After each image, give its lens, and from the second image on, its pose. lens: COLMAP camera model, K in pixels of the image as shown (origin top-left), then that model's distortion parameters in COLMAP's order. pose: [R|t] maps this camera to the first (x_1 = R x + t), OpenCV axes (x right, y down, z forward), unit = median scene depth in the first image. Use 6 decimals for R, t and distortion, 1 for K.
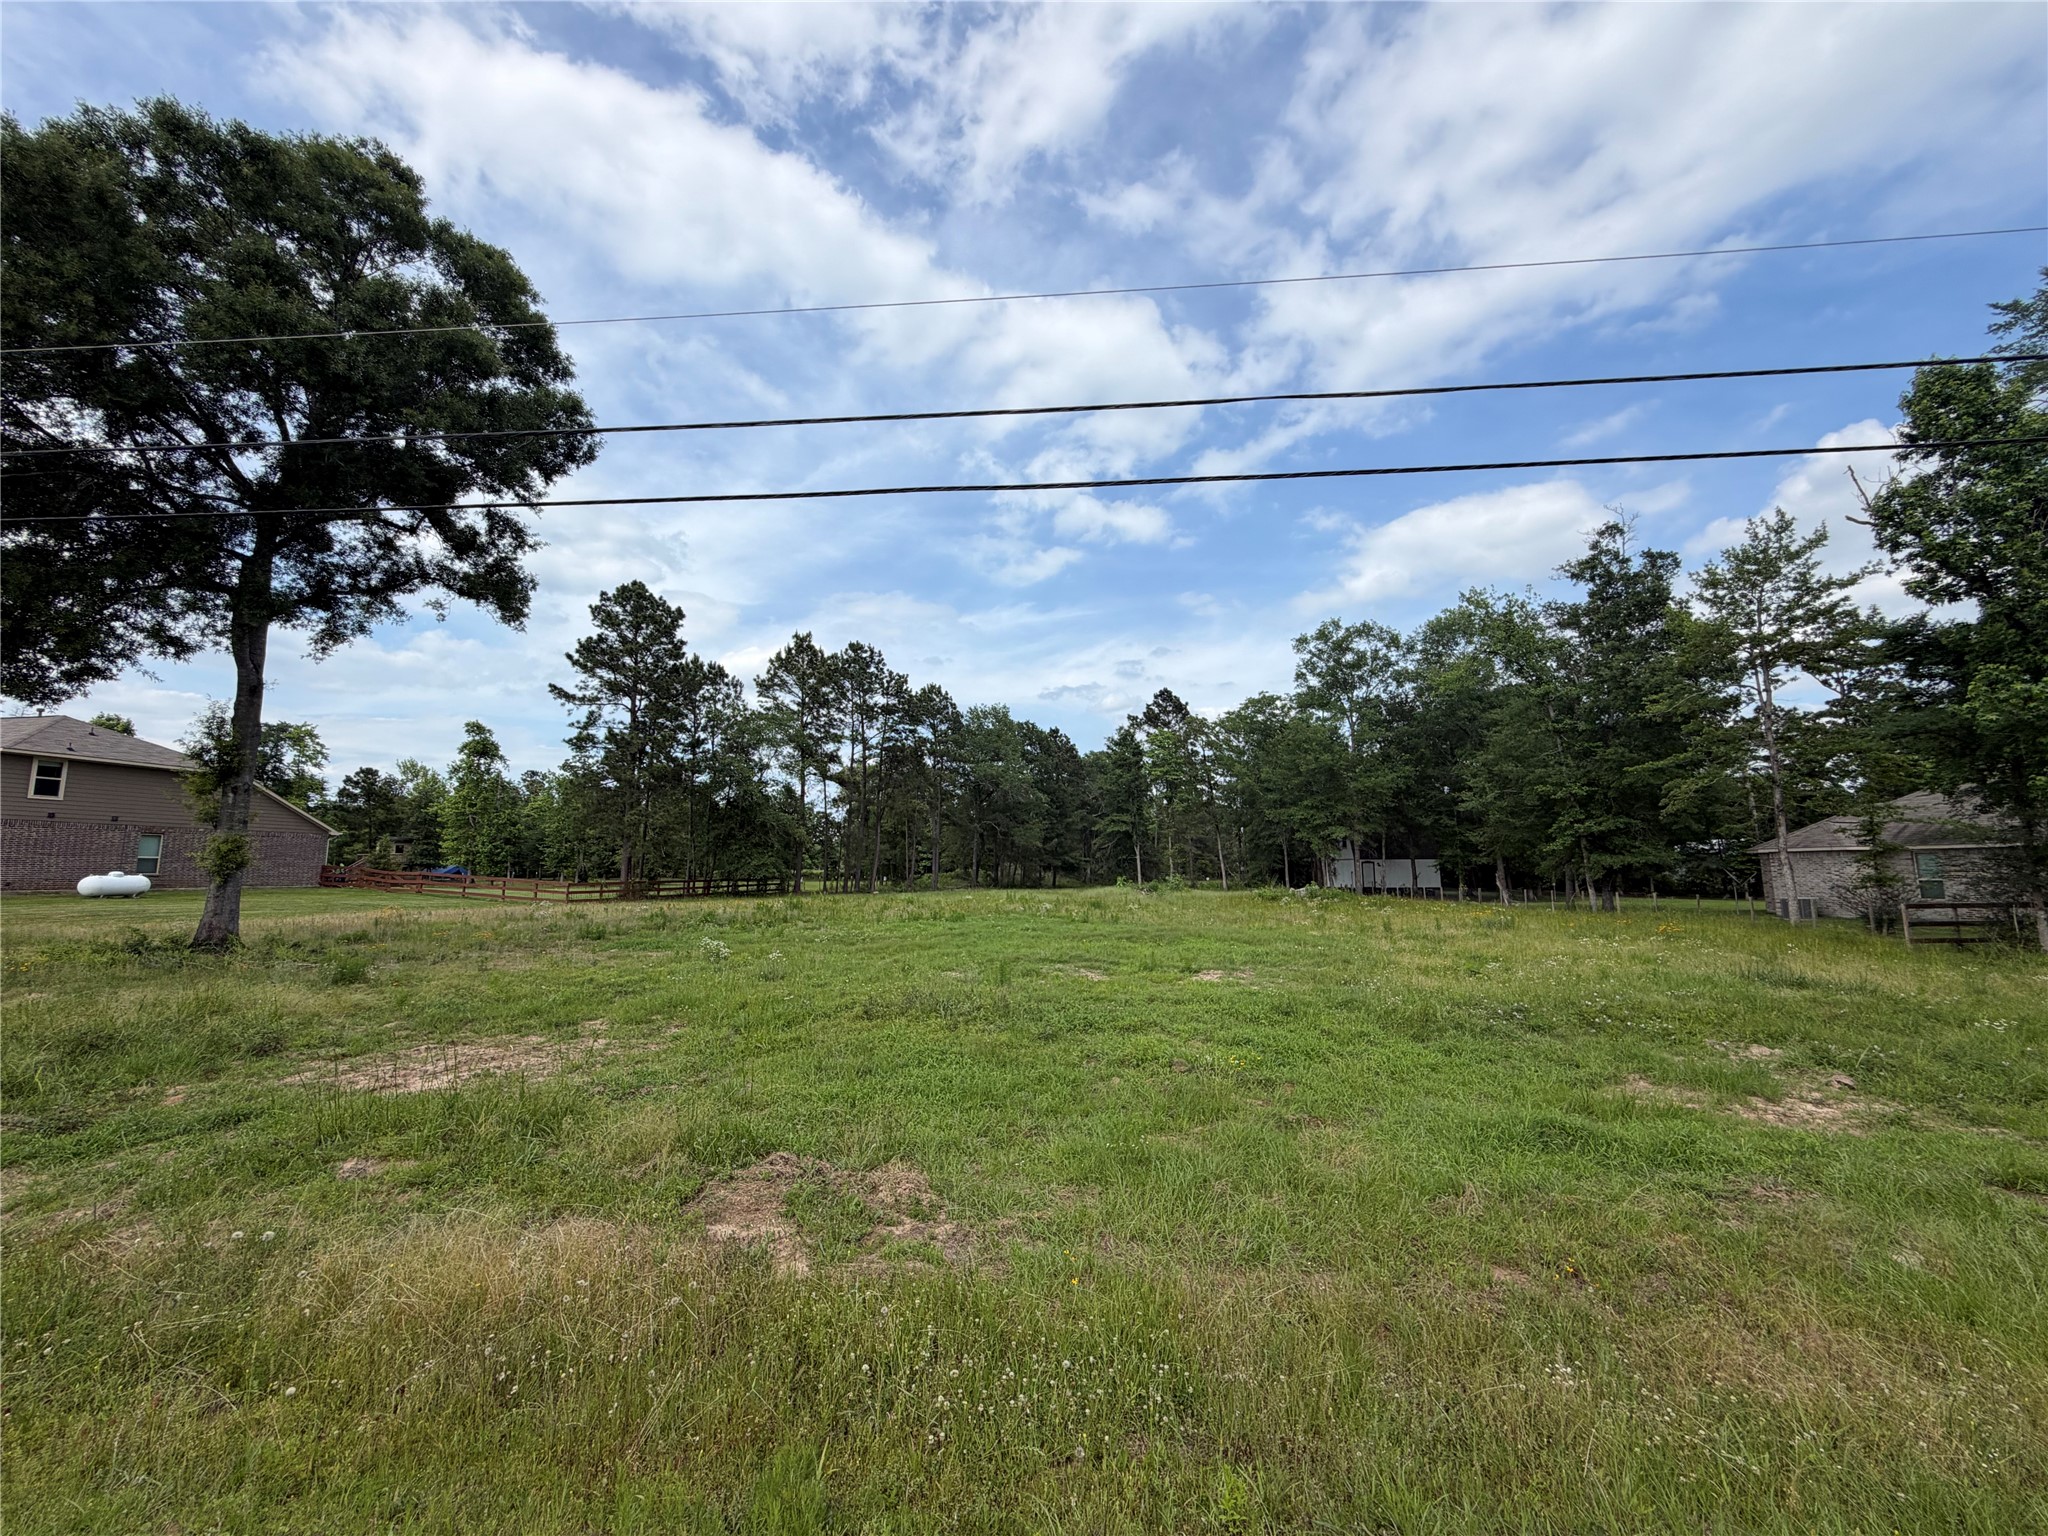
lens RADIAL K [[815.9, 0, 1022.3], [0, 815.9, 766.1], [0, 0, 1]] dist [-0.000914, -0.000384]
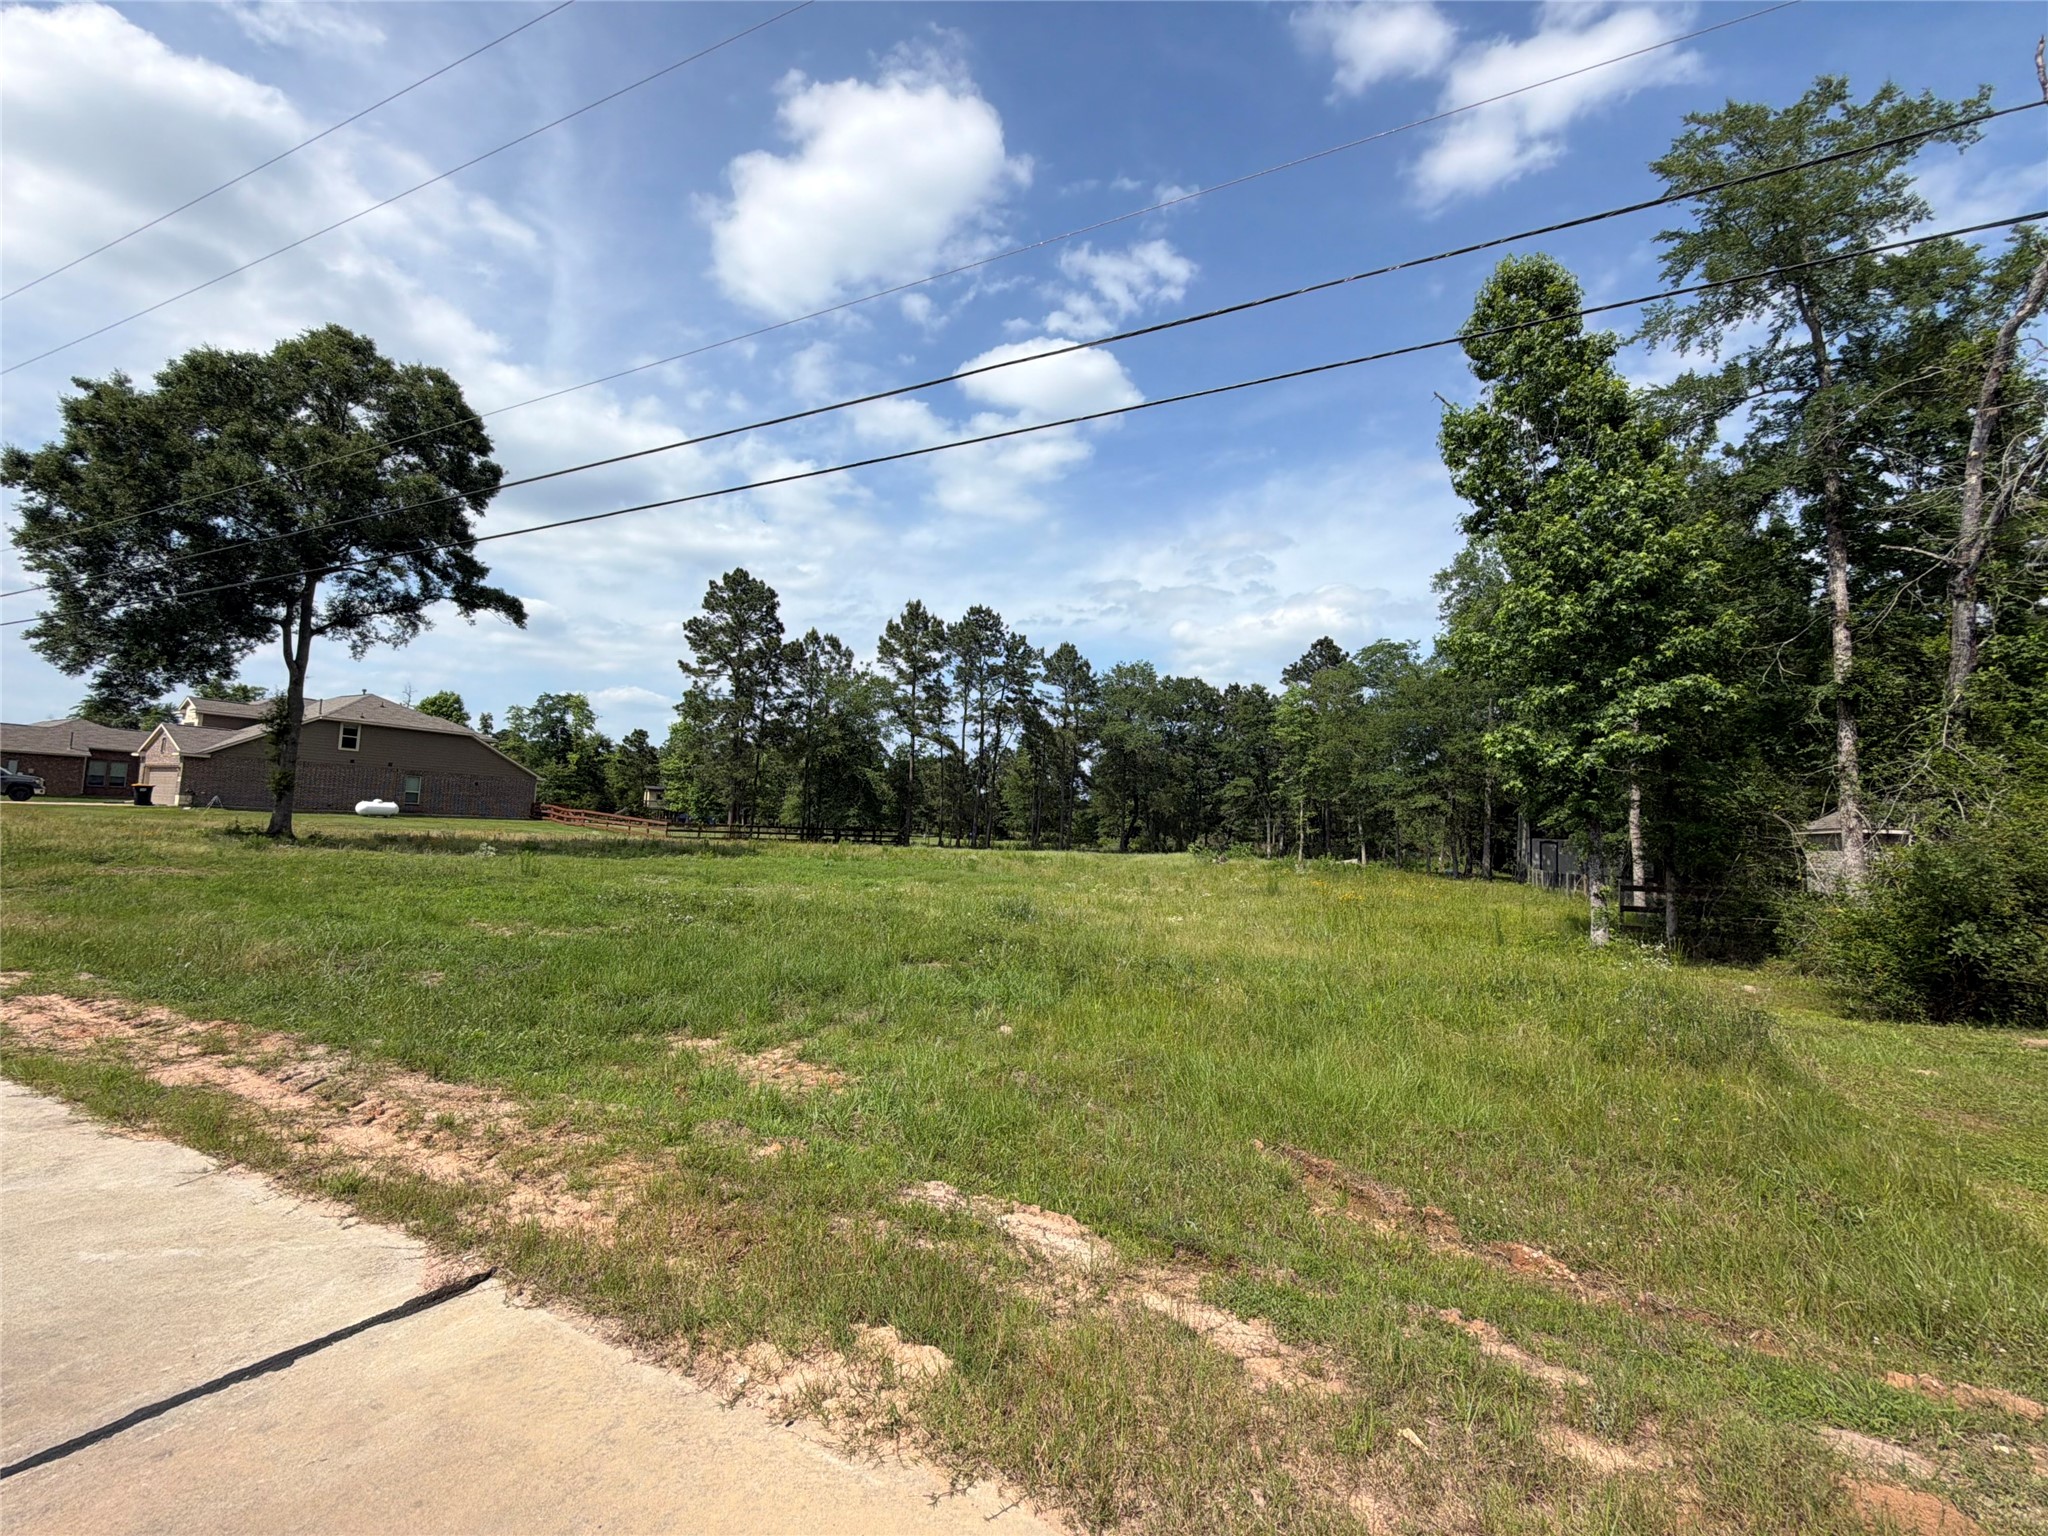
lens RADIAL K [[902.7, 0, 1027.4], [0, 902.7, 767.0], [0, 0, 1]] dist [-0.001735, -0.001034]
pose [[0.925478, 0.013540, -0.378561, 0.419980], [0.003588, 0.999003, 0.044501, 0.000914], [0.378786, -0.042543, 0.924506, -0.048744]]
